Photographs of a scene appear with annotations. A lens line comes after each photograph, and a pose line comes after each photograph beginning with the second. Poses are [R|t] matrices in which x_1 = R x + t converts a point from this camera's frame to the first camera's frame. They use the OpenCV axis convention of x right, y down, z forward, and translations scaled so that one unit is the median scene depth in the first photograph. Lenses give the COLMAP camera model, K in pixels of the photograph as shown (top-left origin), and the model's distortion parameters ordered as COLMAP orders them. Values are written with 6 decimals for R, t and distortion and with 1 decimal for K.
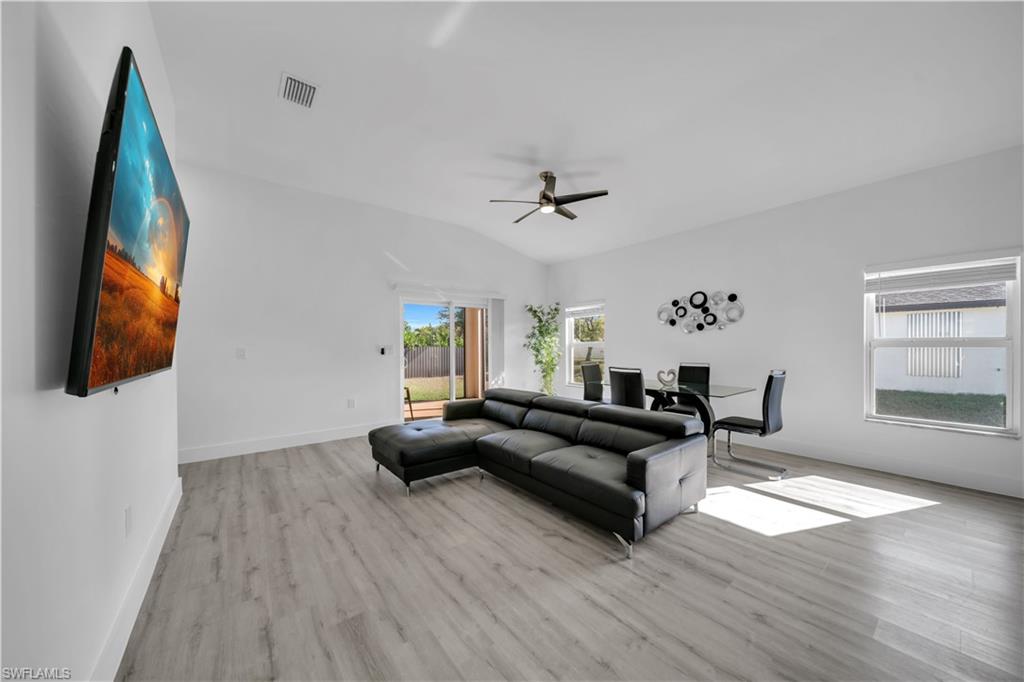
lens RADIAL K [[353.4, 0, 511.8], [0, 353.4, 346.1], [0, 0, 1]] dist [0.000408, -0.000855]
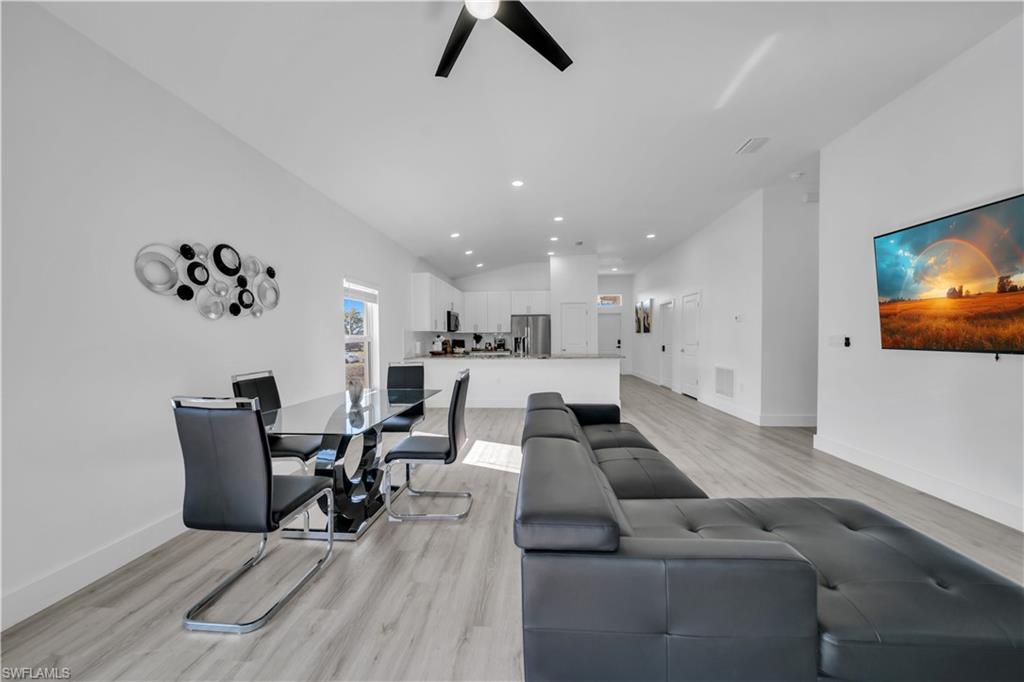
lens RADIAL K [[353.4, 0, 511.8], [0, 353.4, 346.1], [0, 0, 1]] dist [0.000408, -0.000855]
pose [[-0.737305, -0.004071, 0.675548, -0.194353], [0.015060, 0.999634, 0.022460, -0.002605], [-0.675393, 0.026733, -0.736974, 1.260893]]
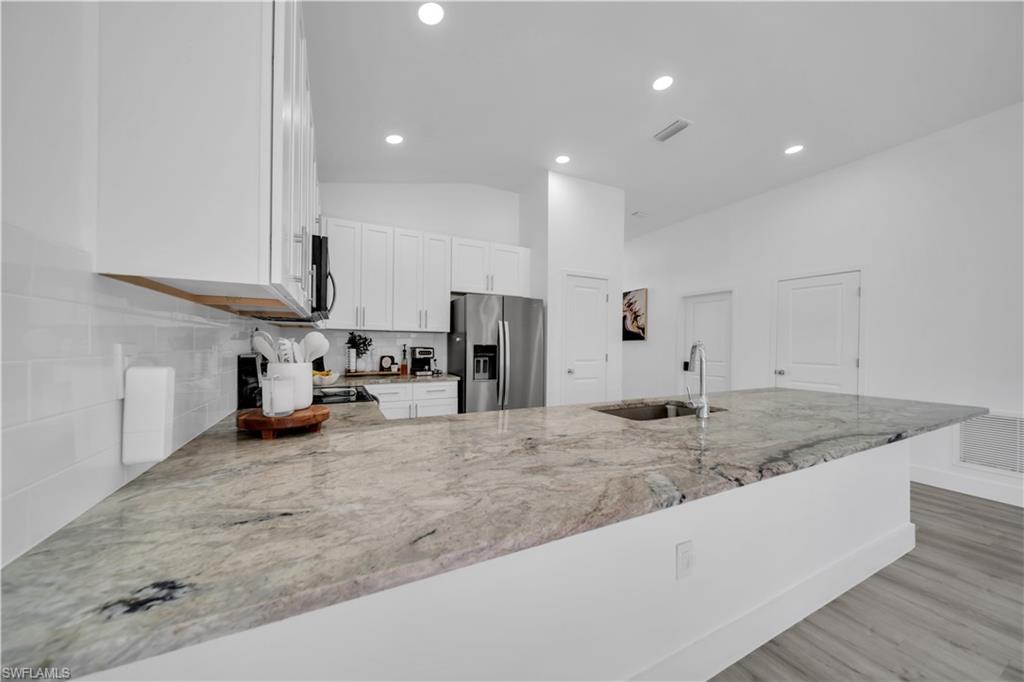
lens RADIAL K [[353.4, 0, 511.8], [0, 353.4, 346.1], [0, 0, 1]] dist [0.000408, -0.000855]
pose [[-0.980713, -0.005452, 0.195377, 0.940031], [-0.004691, 0.999980, 0.004356, -0.005782], [-0.195397, 0.003356, -0.980719, 0.536838]]
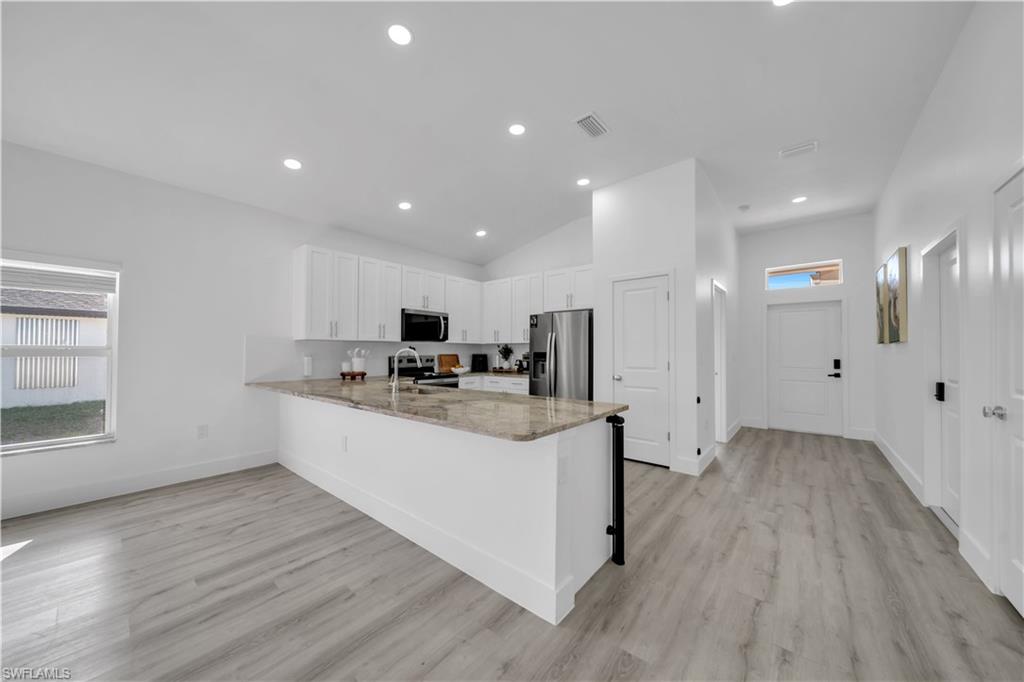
lens RADIAL K [[353.4, 0, 511.8], [0, 353.4, 346.1], [0, 0, 1]] dist [0.000408, -0.000855]
pose [[-0.214459, 0.020463, 0.976519, 0.083826], [0.002696, 0.999789, -0.020358, -0.001223], [-0.976729, -0.001733, -0.214469, 0.033701]]
